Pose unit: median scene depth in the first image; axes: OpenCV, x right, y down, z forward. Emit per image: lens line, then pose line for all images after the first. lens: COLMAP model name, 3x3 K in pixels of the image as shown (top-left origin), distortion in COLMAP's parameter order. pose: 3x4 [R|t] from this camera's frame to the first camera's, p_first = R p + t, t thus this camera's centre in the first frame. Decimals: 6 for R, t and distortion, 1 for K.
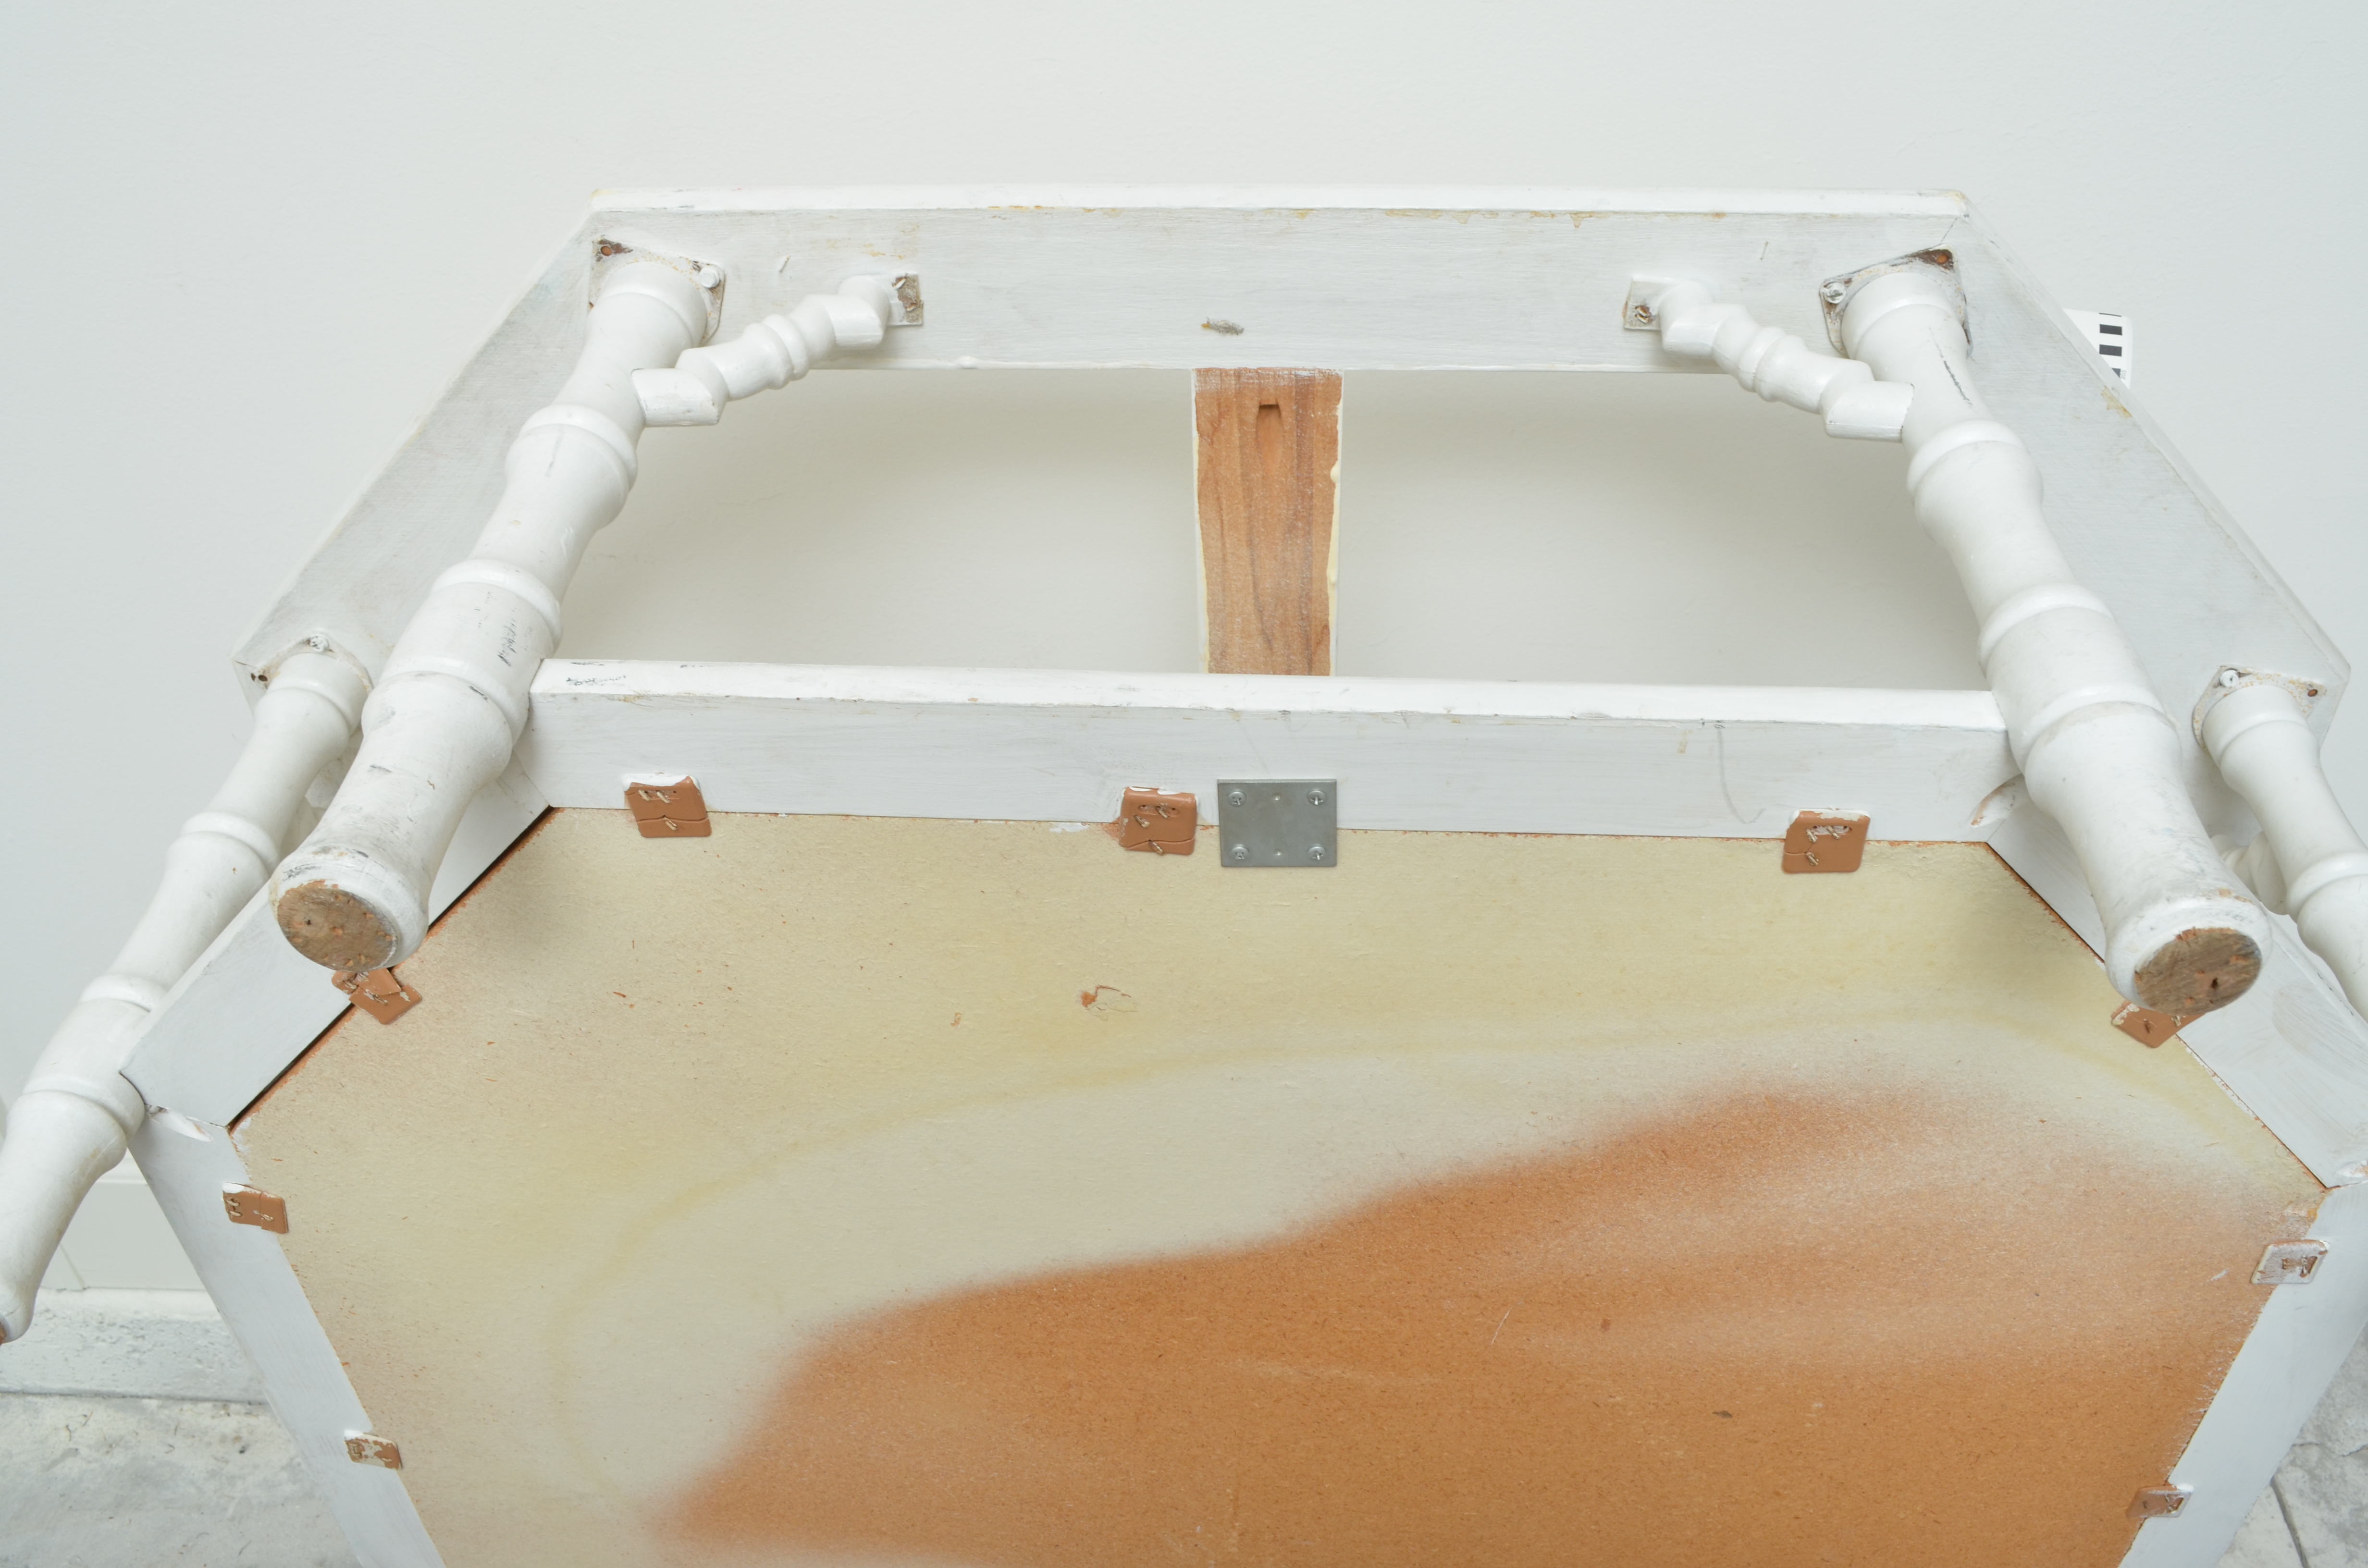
lens RADIAL K [[2159.0, 0, 1191.5], [0, 2159.0, 791.8], [0, 0, 1]] dist [-0.072017, 0.000000]
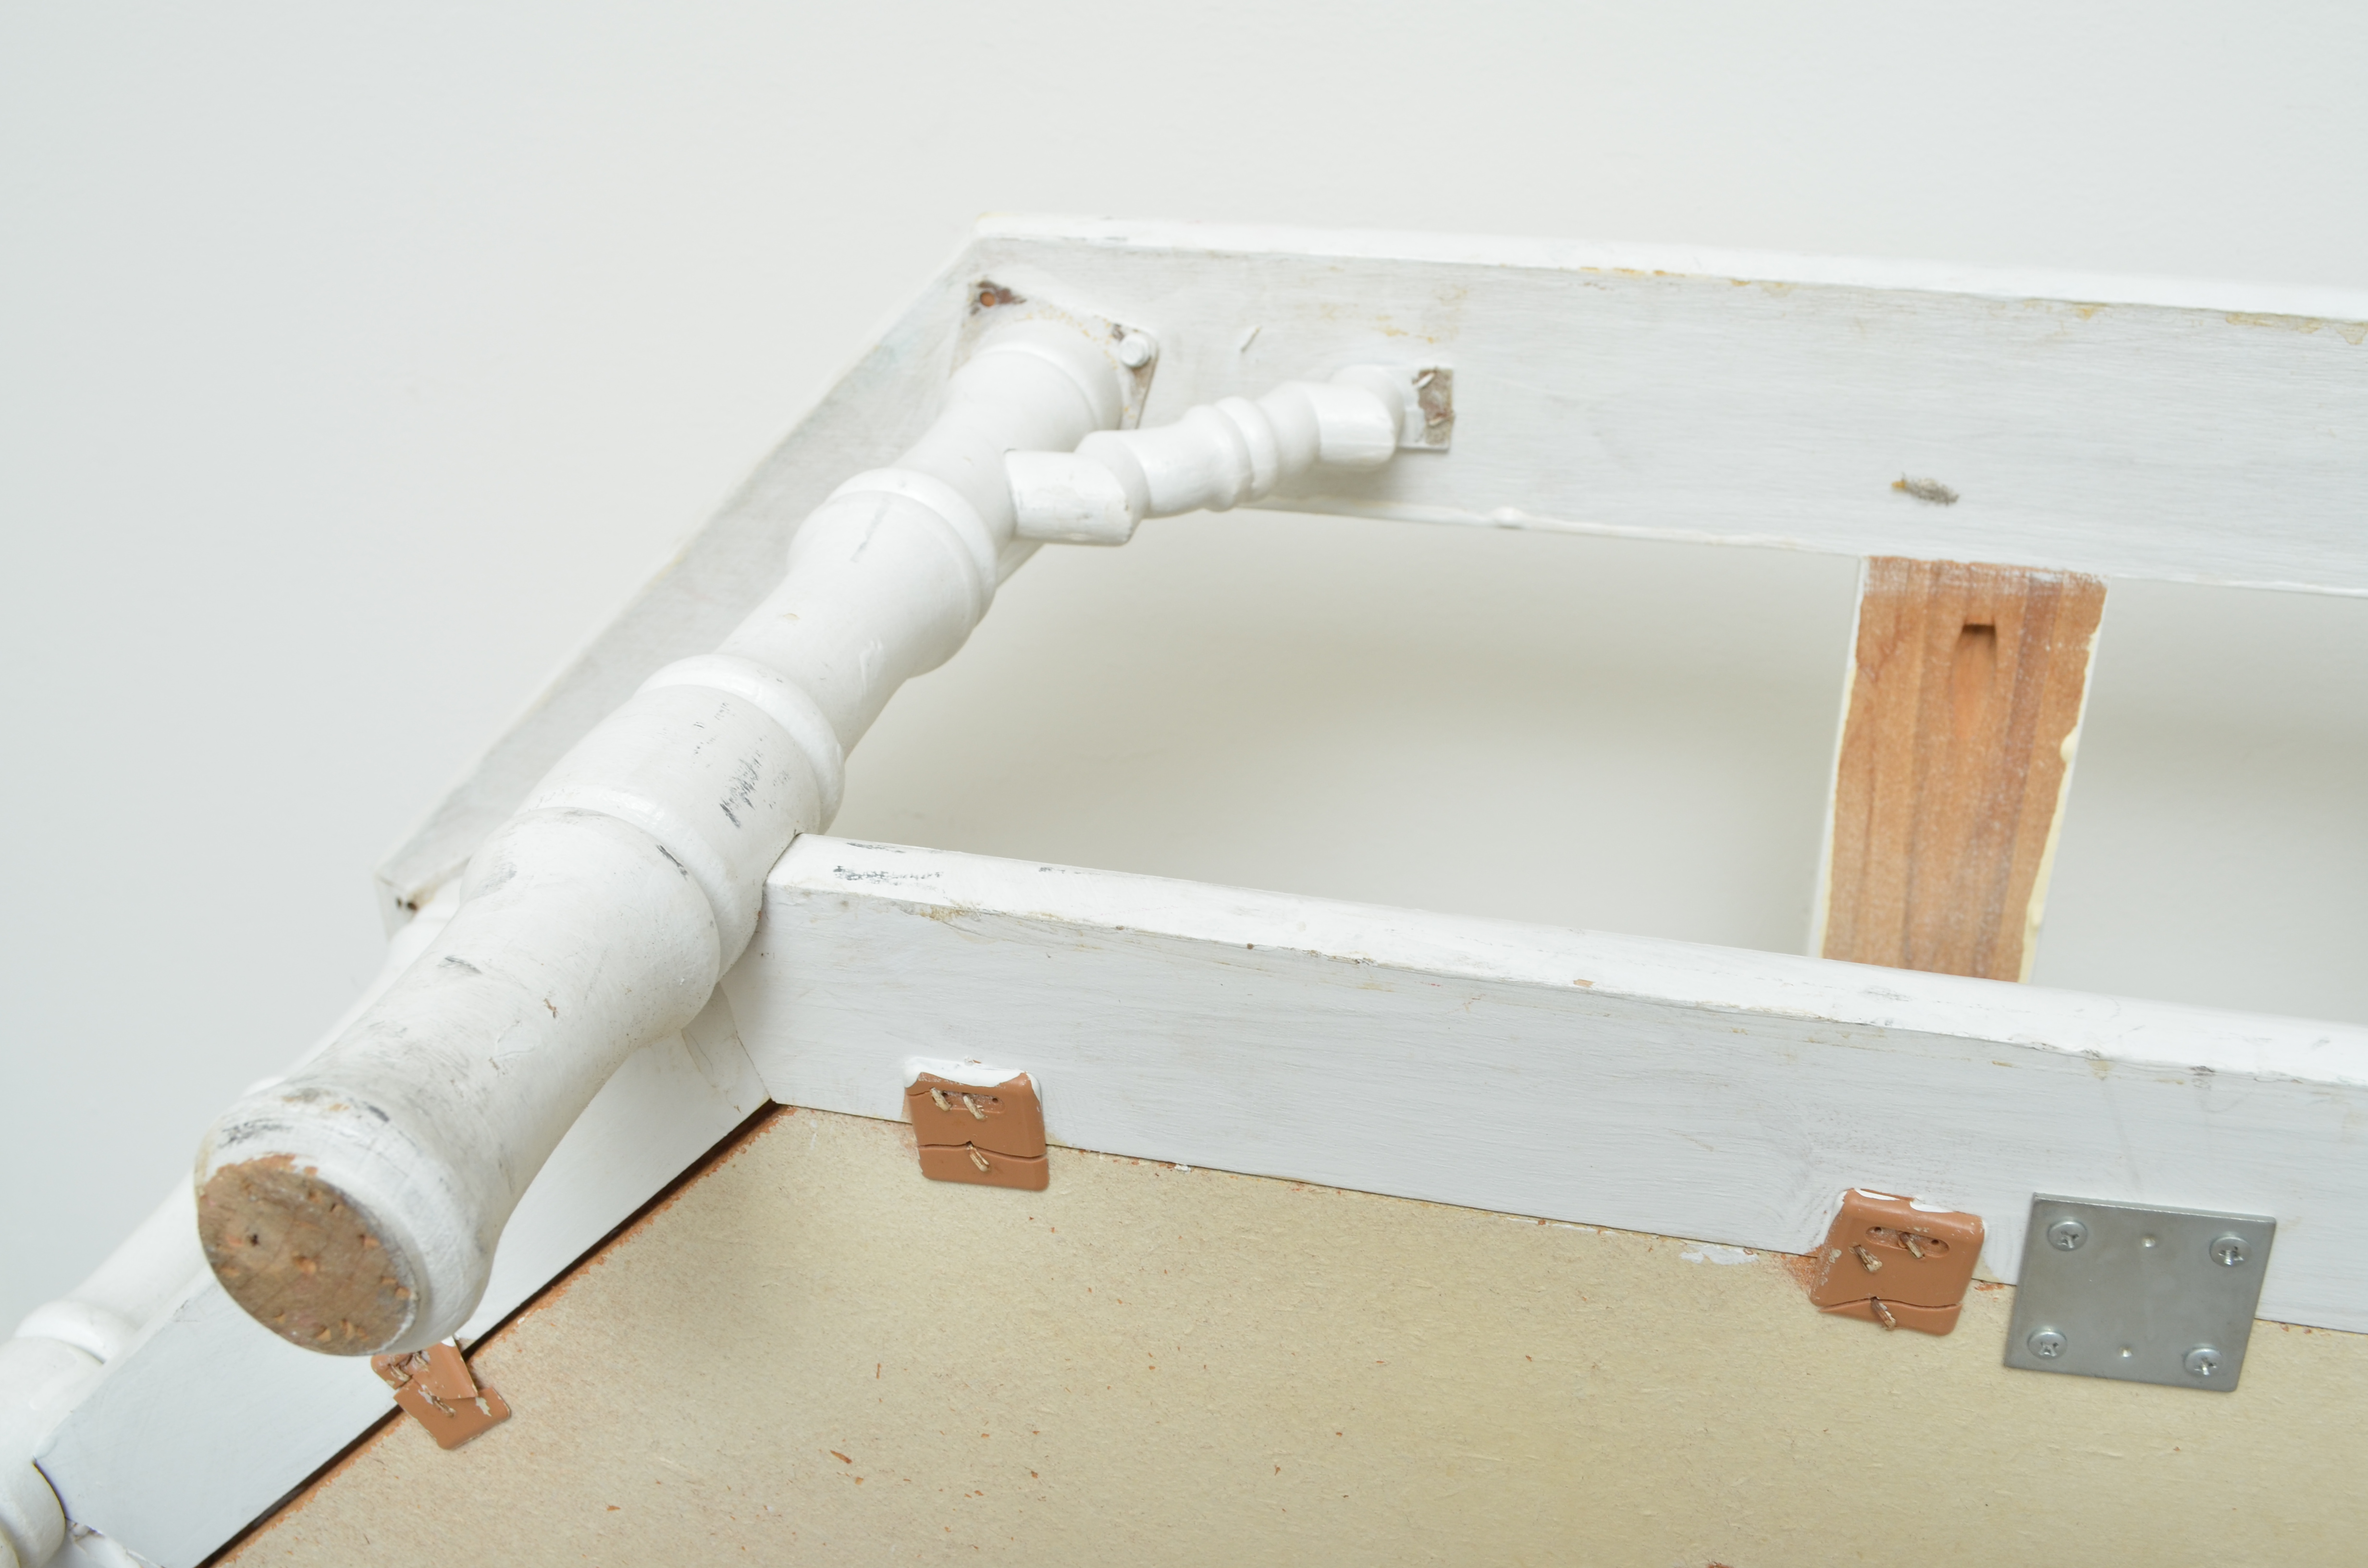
lens RADIAL K [[2288.8, 0, 1184.1], [0, 2288.8, 773.8], [0, 0, 1]] dist [-0.061599, 0.000000]
pose [[0.984696, 0.096208, -0.145320, -0.103141], [-0.123972, 0.972725, -0.196054, 0.024386], [0.122494, 0.211069, 0.969765, 0.375737]]
